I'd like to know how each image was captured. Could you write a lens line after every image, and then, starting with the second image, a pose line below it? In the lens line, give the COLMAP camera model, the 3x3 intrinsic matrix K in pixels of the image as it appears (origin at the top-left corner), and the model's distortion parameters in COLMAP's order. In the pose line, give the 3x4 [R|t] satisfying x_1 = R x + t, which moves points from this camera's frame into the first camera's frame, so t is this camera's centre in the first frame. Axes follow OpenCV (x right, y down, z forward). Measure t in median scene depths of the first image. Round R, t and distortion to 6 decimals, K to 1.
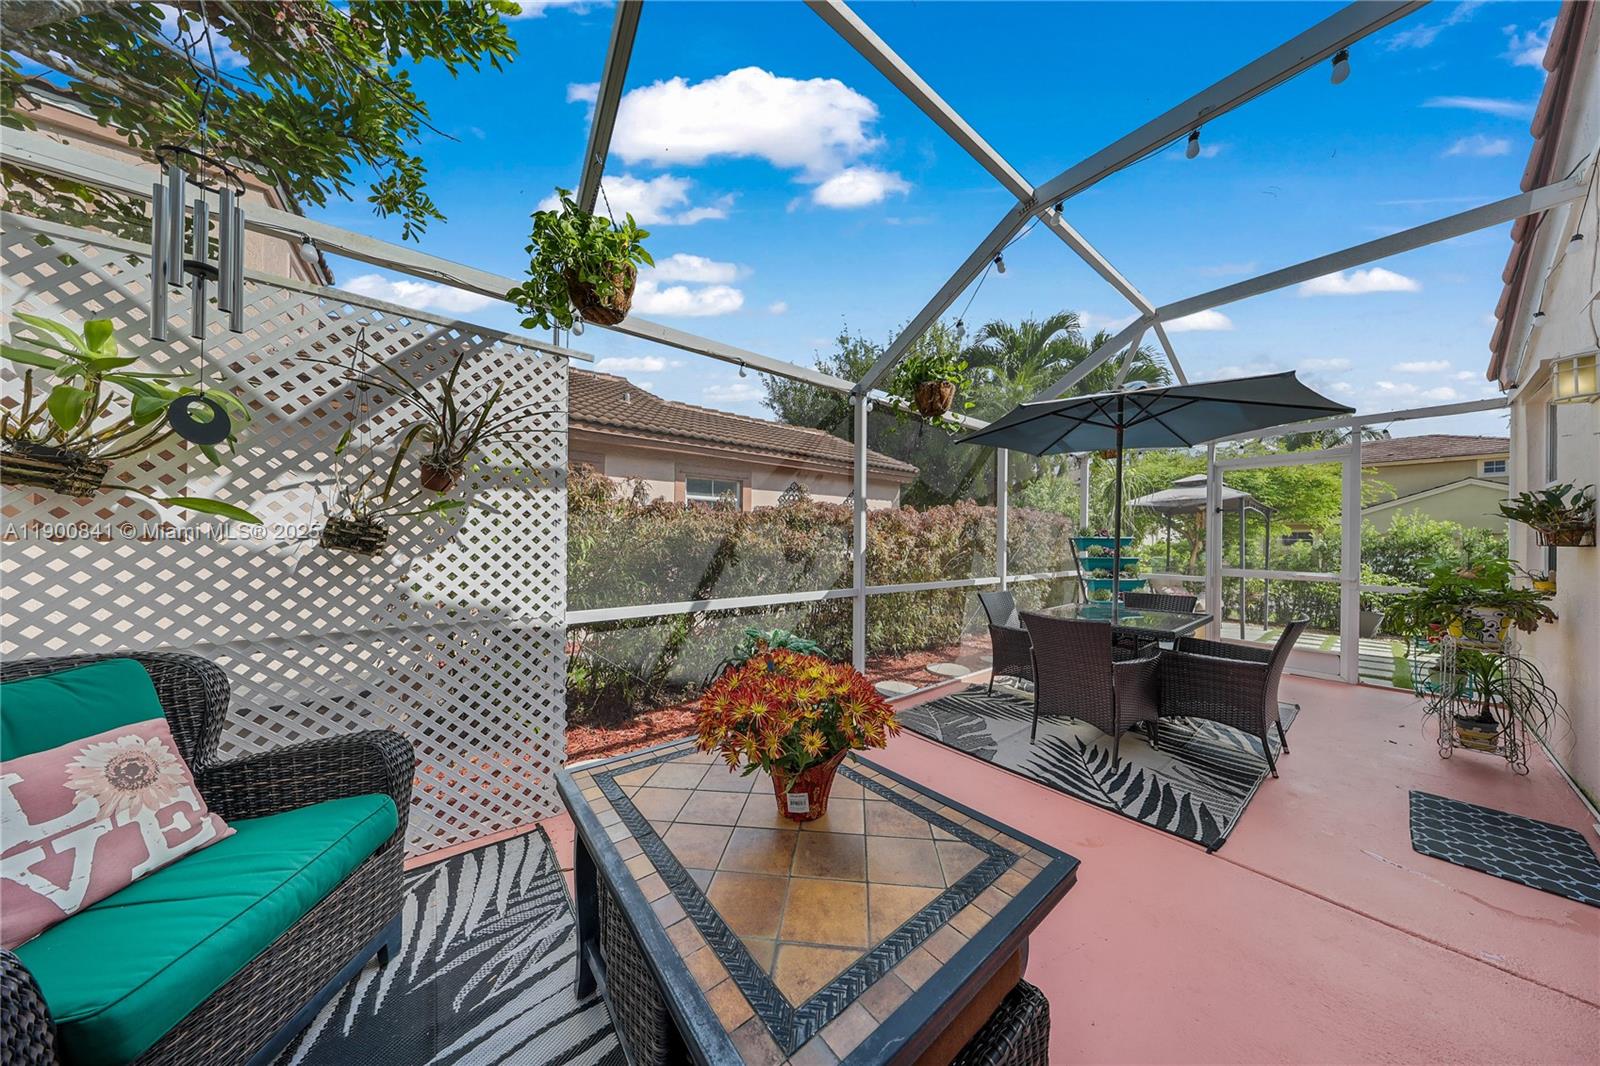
lens RADIAL K [[459.3, 0, 801.1], [0, 459.3, 537.1], [0, 0, 1]] dist [0.000479, 0.000058]
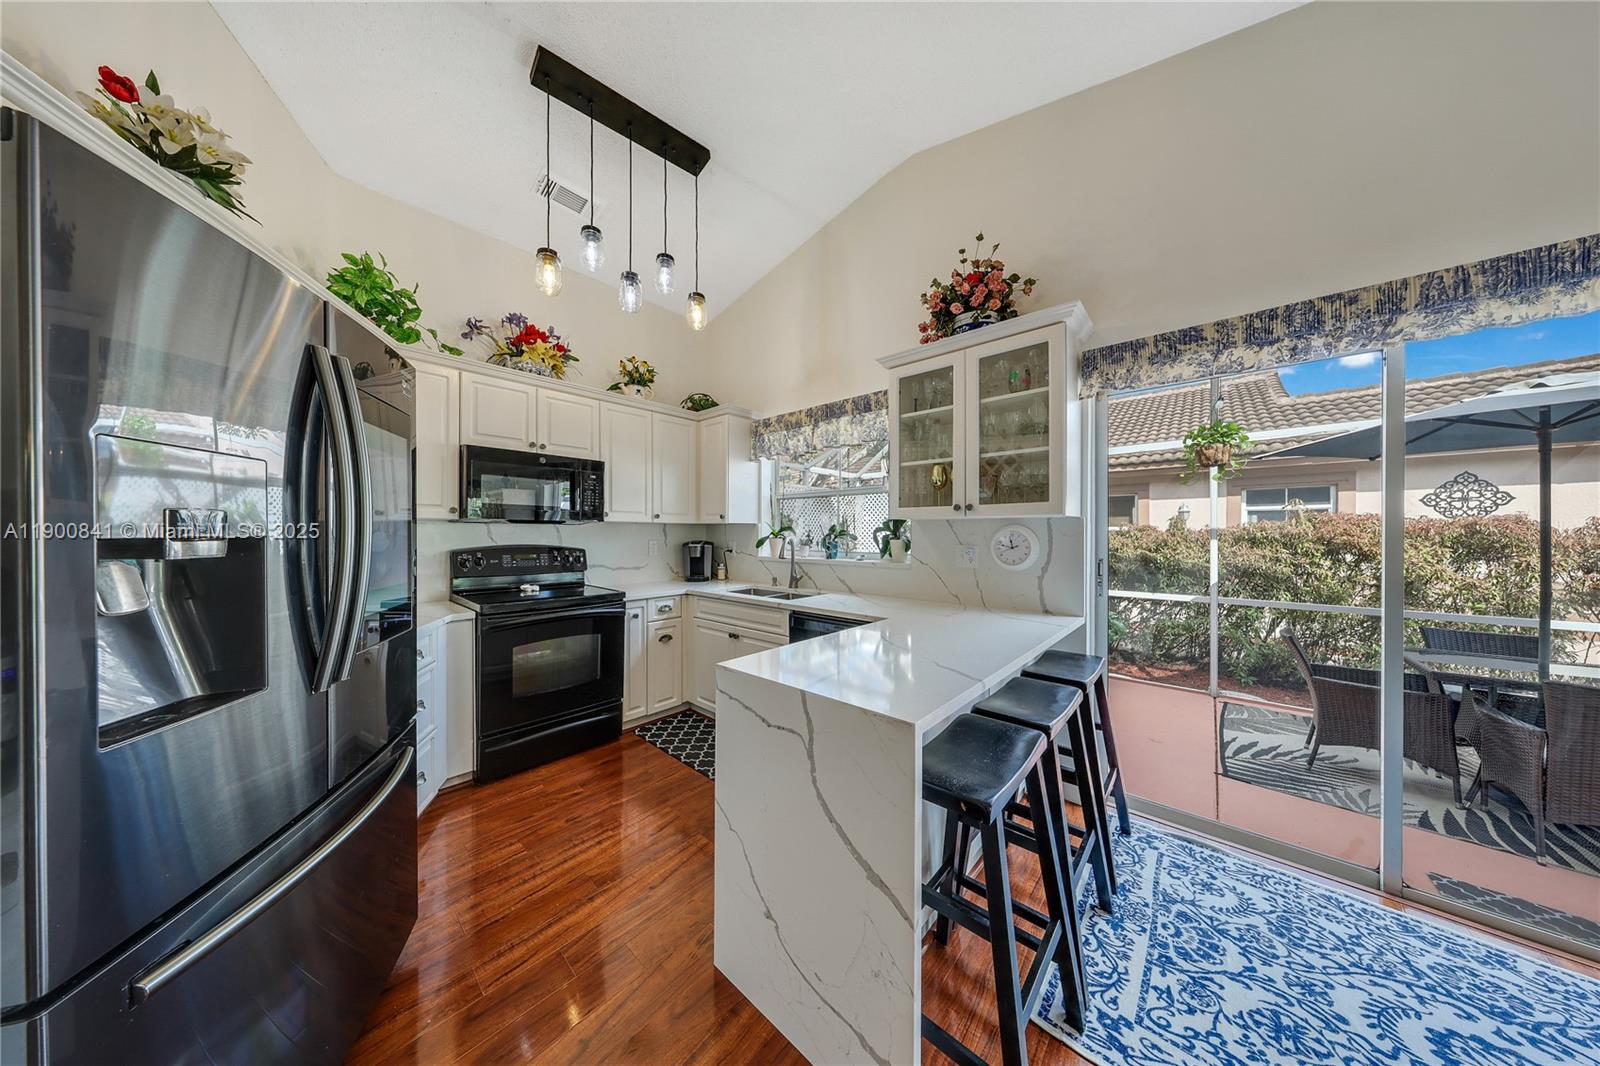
lens RADIAL K [[457.3, 0, 797.4], [0, 457.3, 534.2], [0, 0, 1]] dist [-0.000146, -0.000019]
pose [[0.166890, -0.003240, -0.985970, 1.525528], [0.007264, 0.999972, -0.002057, -0.086193], [0.985949, -0.006819, 0.166909, -0.447231]]
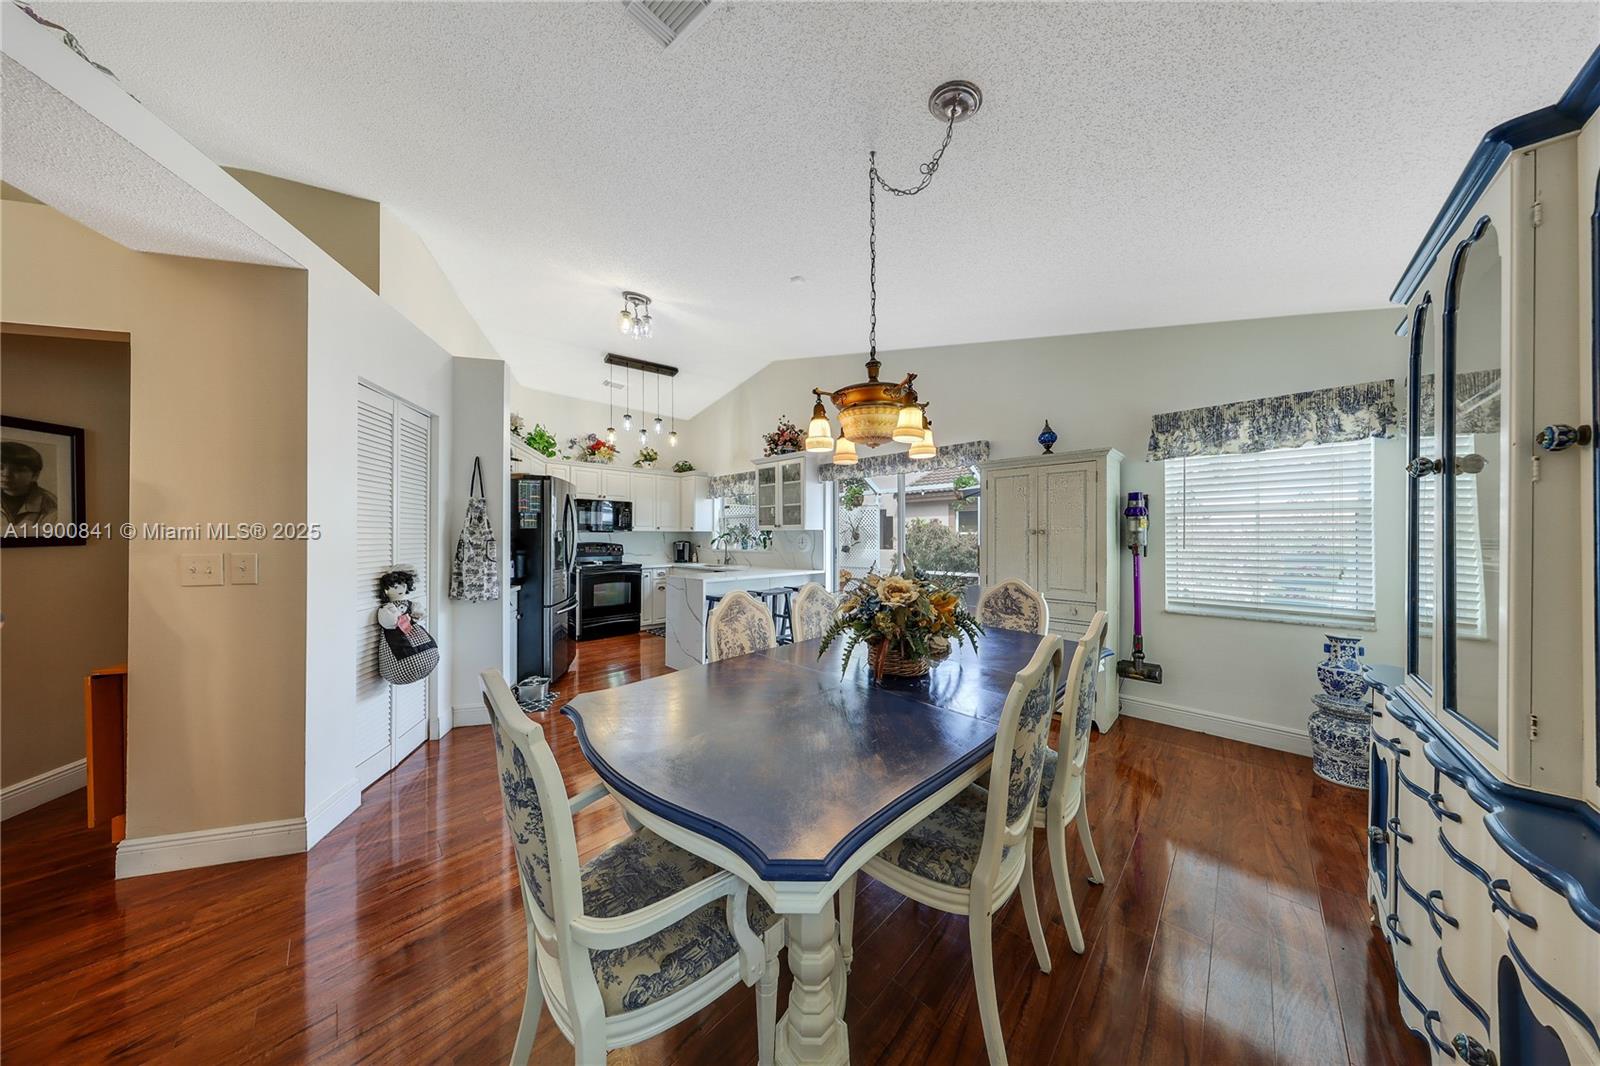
lens RADIAL K [[459.2, 0, 807.4], [0, 459.2, 535.6], [0, 0, 1]] dist [0.000495, 0.000019]
pose [[0.137418, -0.006724, -0.990490, 2.776847], [0.007071, 0.999958, -0.005807, -0.080168], [0.990488, -0.006205, 0.137460, -0.163990]]
